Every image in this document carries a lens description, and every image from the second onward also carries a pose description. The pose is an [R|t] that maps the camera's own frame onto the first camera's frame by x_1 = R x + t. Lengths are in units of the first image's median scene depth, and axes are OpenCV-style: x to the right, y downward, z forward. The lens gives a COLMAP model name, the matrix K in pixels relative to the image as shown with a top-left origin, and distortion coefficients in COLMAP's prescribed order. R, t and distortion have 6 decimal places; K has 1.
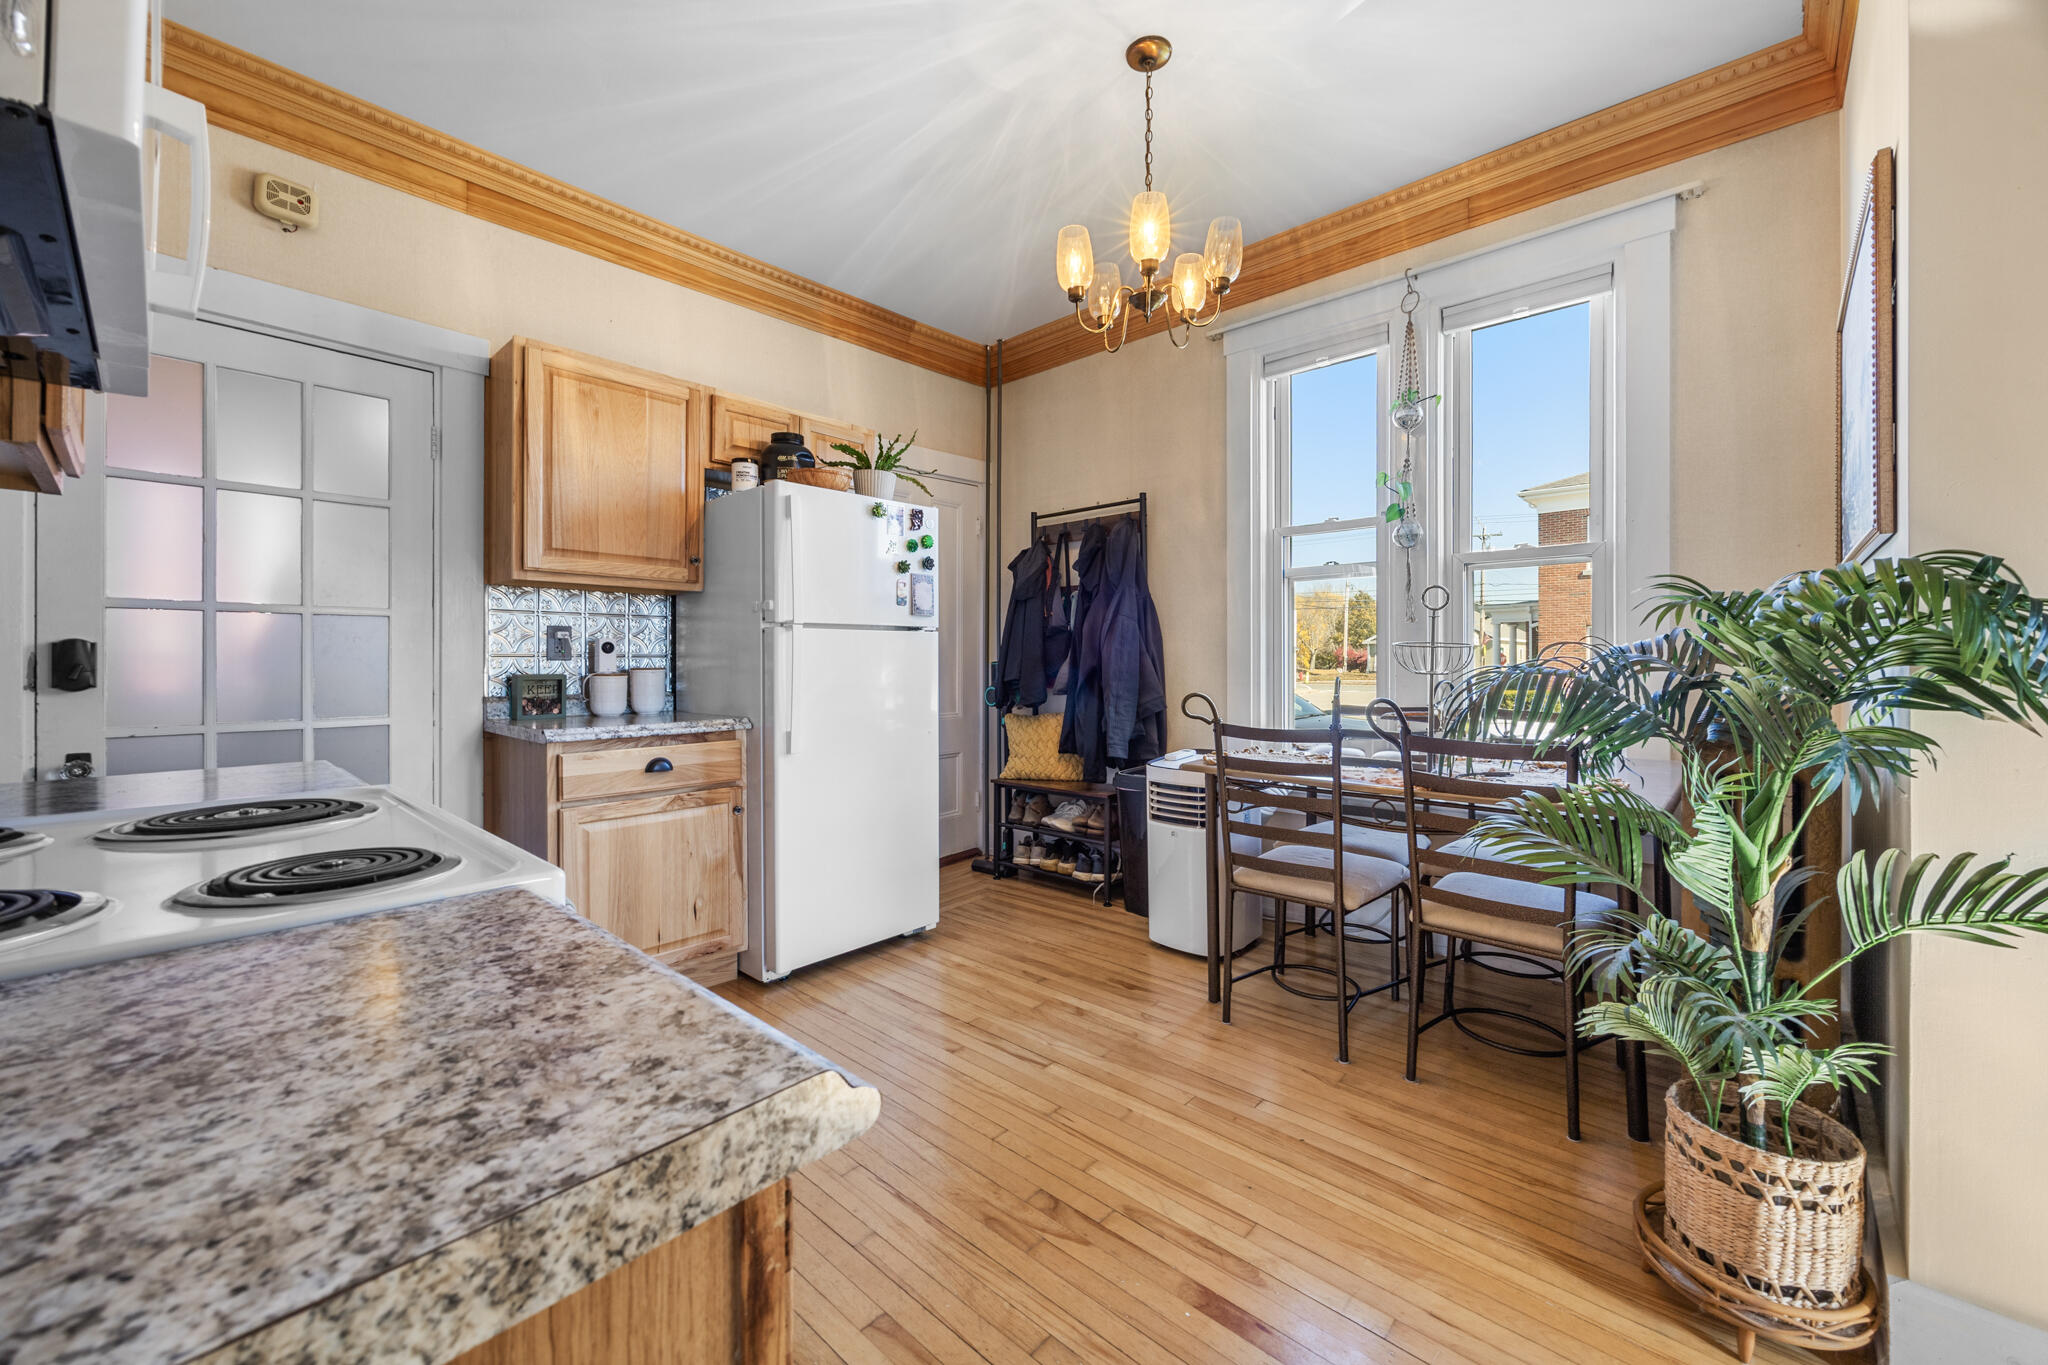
lens RADIAL K [[813.0, 0, 1016.6], [0, 813.0, 664.5], [0, 0, 1]] dist [-0.001299, -0.000143]
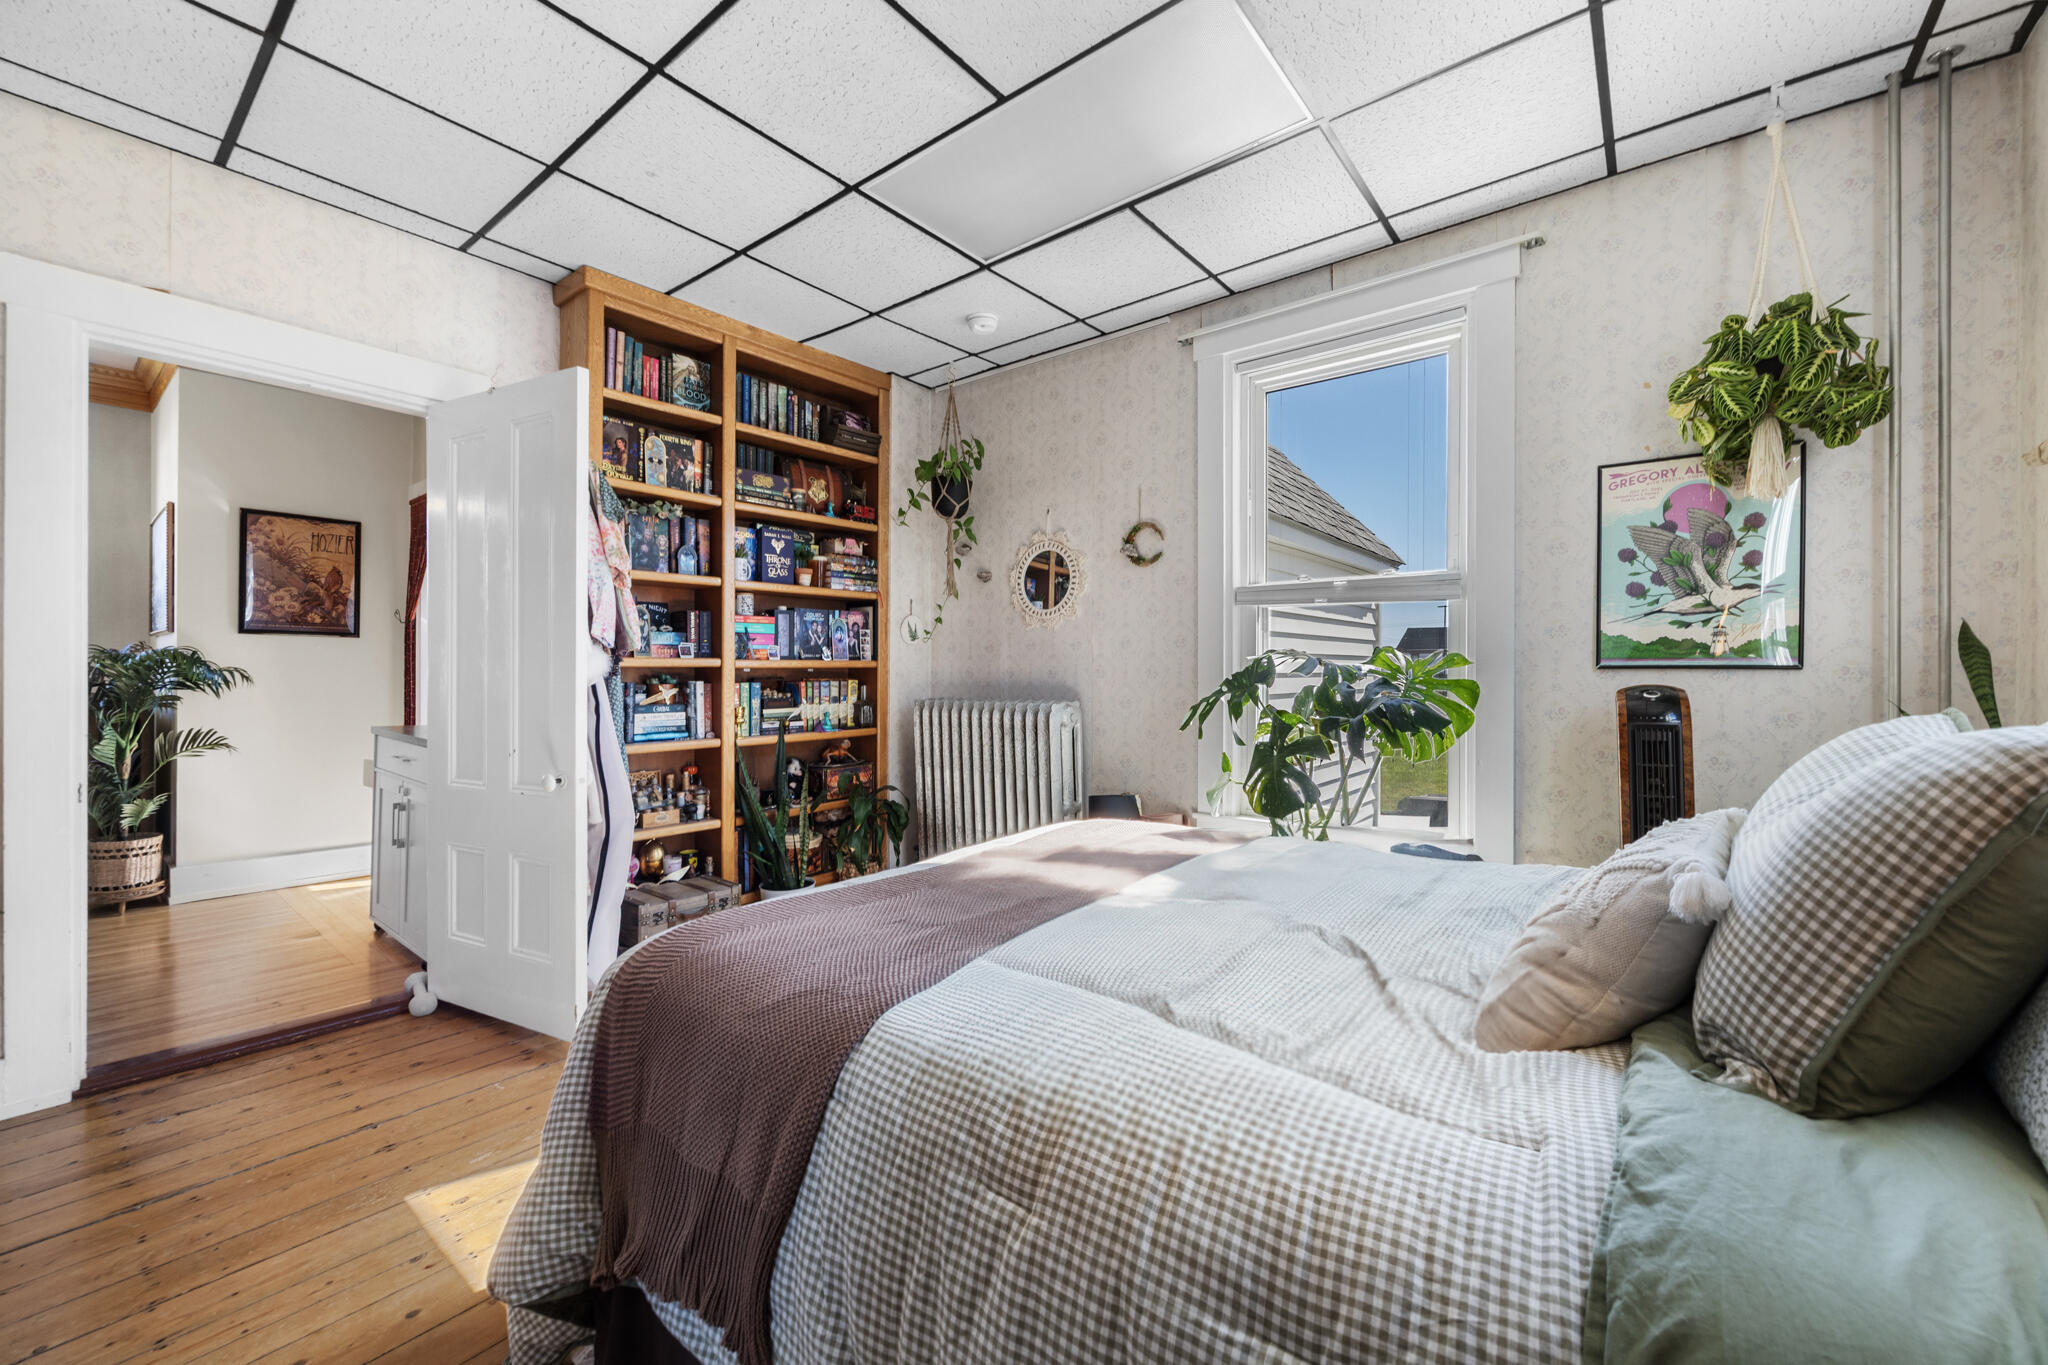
lens RADIAL K [[813.0, 0, 1019.0], [0, 813.0, 673.3], [0, 0, 1]] dist [-0.001299, -0.000143]
pose [[-0.054304, 0.001460, 0.998523, -2.253974], [-0.002707, 0.999995, -0.001609, -0.018692], [-0.998521, -0.002791, -0.054300, -2.120257]]
